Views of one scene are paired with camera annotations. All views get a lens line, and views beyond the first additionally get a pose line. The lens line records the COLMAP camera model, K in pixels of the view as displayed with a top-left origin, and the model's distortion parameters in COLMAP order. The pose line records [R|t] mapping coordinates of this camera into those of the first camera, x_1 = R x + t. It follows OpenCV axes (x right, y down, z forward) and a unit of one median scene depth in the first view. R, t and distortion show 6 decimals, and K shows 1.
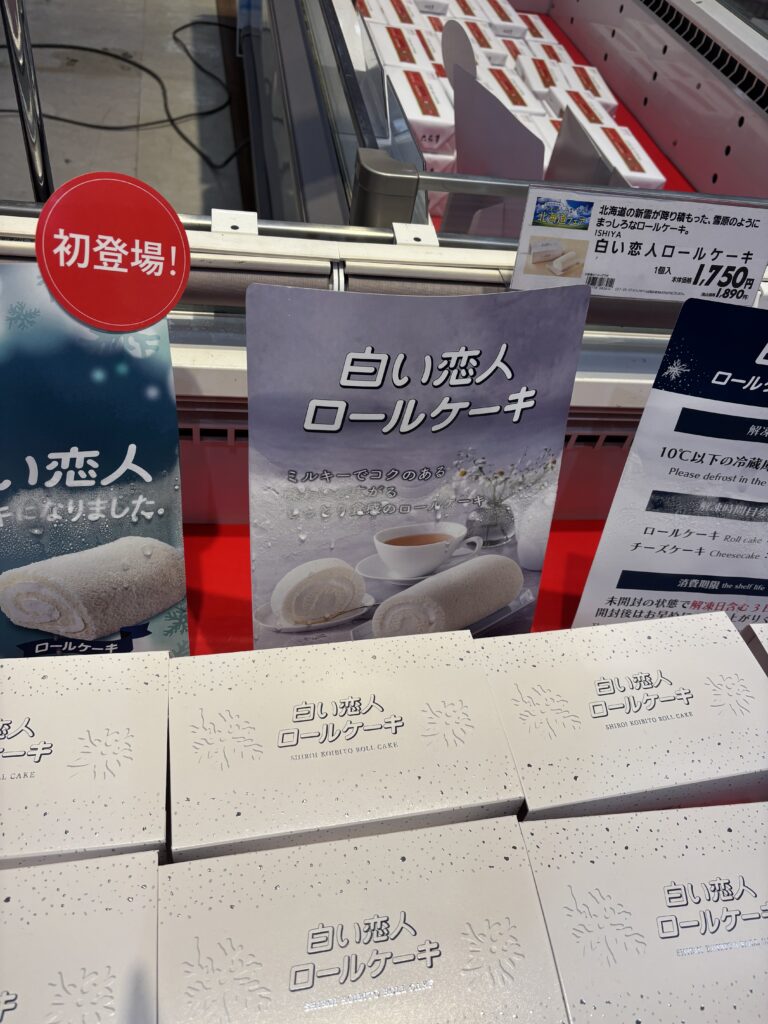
lens RADIAL K [[791.2, 0, 380.6], [0, 791.2, 514.1], [0, 0, 1]] dist [0.008728, 0.004263]
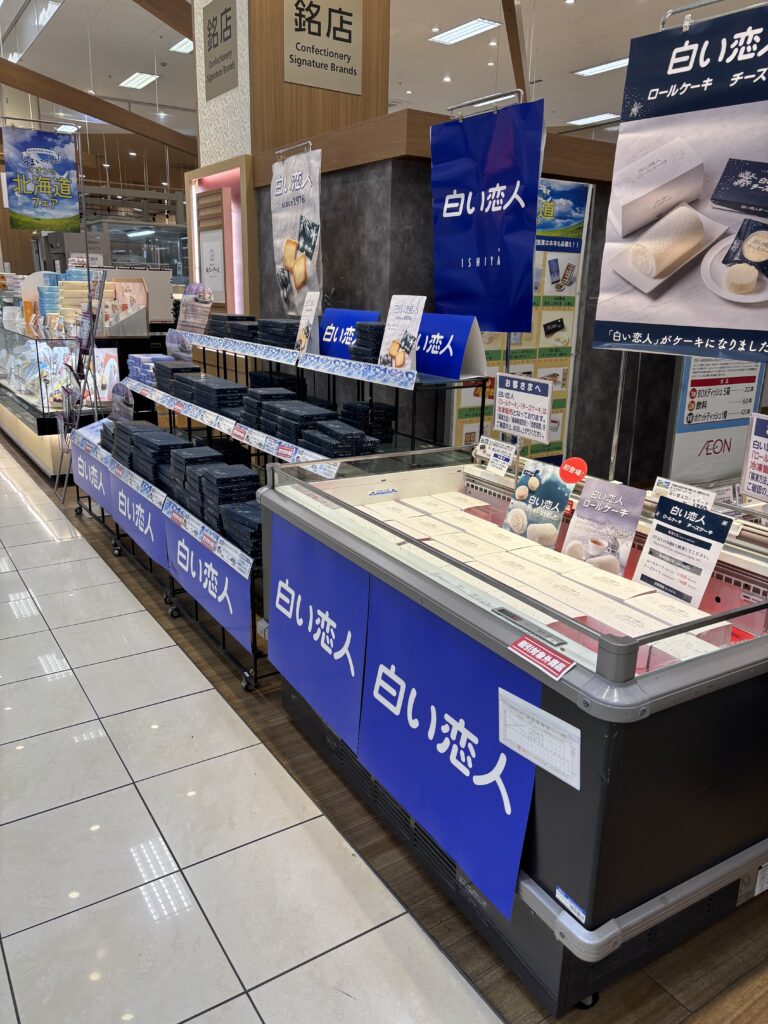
lens RADIAL K [[791.2, 0, 384.0], [0, 791.2, 508.4], [0, 0, 1]] dist [0.008728, 0.004263]
pose [[0.388358, 0.114941, -0.914312, 3.401145], [-0.658702, 0.728485, -0.188206, 1.423235], [0.644430, 0.675351, 0.358625, -1.302609]]
